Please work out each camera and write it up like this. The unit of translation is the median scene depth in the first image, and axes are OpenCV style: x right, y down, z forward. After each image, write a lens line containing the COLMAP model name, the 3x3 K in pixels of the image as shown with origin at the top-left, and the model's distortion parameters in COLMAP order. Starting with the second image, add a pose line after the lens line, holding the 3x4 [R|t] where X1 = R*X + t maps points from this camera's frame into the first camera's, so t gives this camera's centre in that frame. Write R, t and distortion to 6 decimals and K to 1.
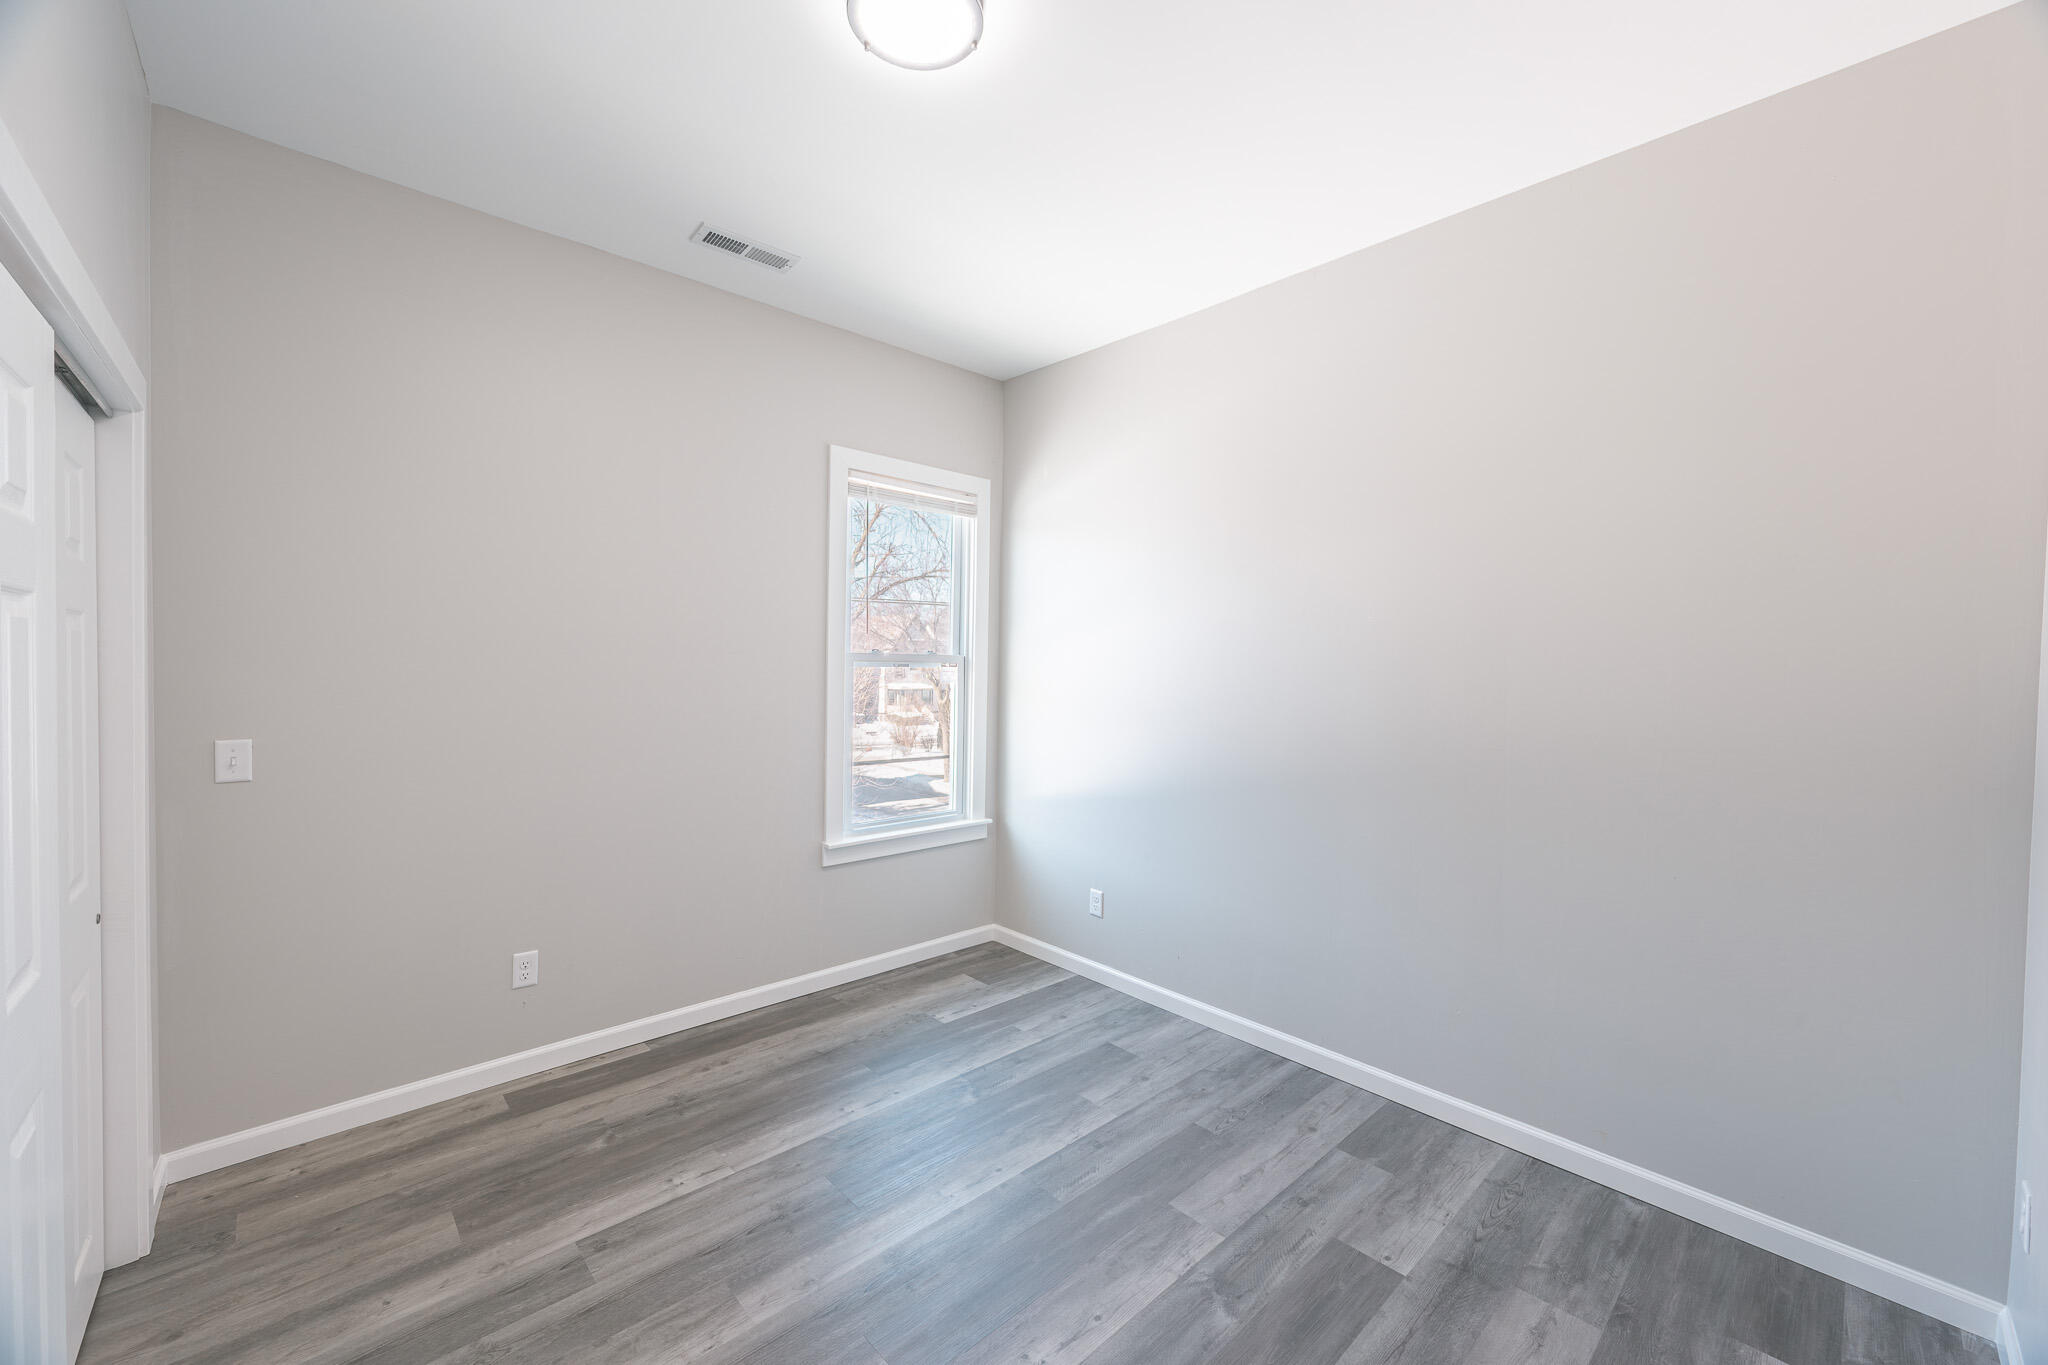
lens RADIAL K [[797.1, 0, 1034.8], [0, 797.1, 683.7], [0, 0, 1]] dist [-0.000027, -0.000007]
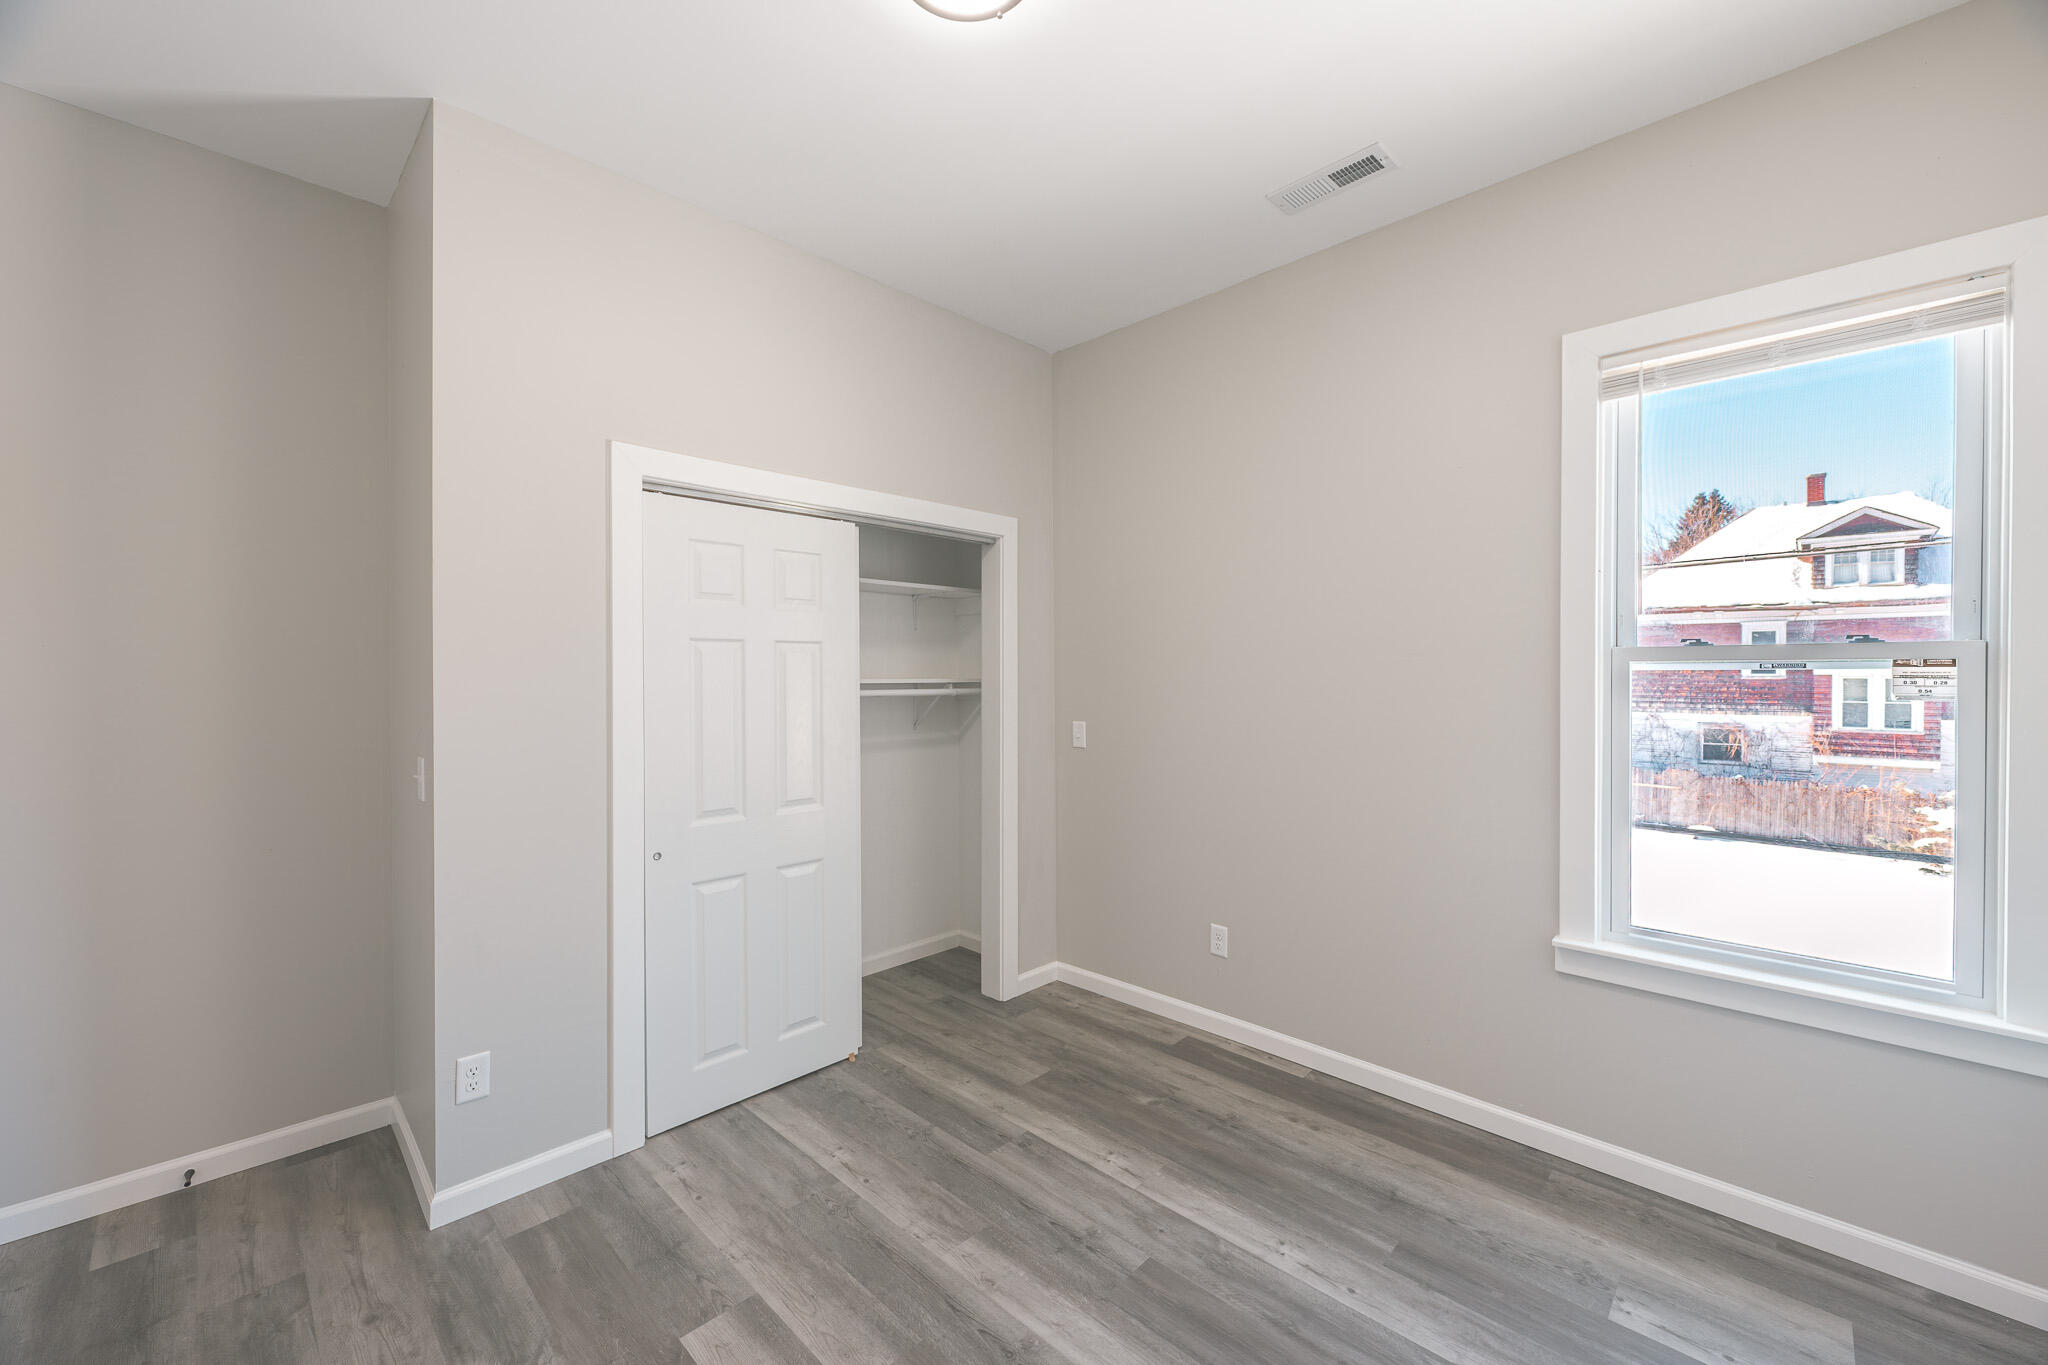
lens RADIAL K [[797.1, 0, 1016.6], [0, 797.1, 691.3], [0, 0, 1]] dist [-0.000027, -0.000007]
pose [[0.046135, 0.009484, -0.998890, 0.529885], [-0.021311, 0.999737, 0.008508, -0.000982], [0.998708, 0.020895, 0.046325, 0.721234]]
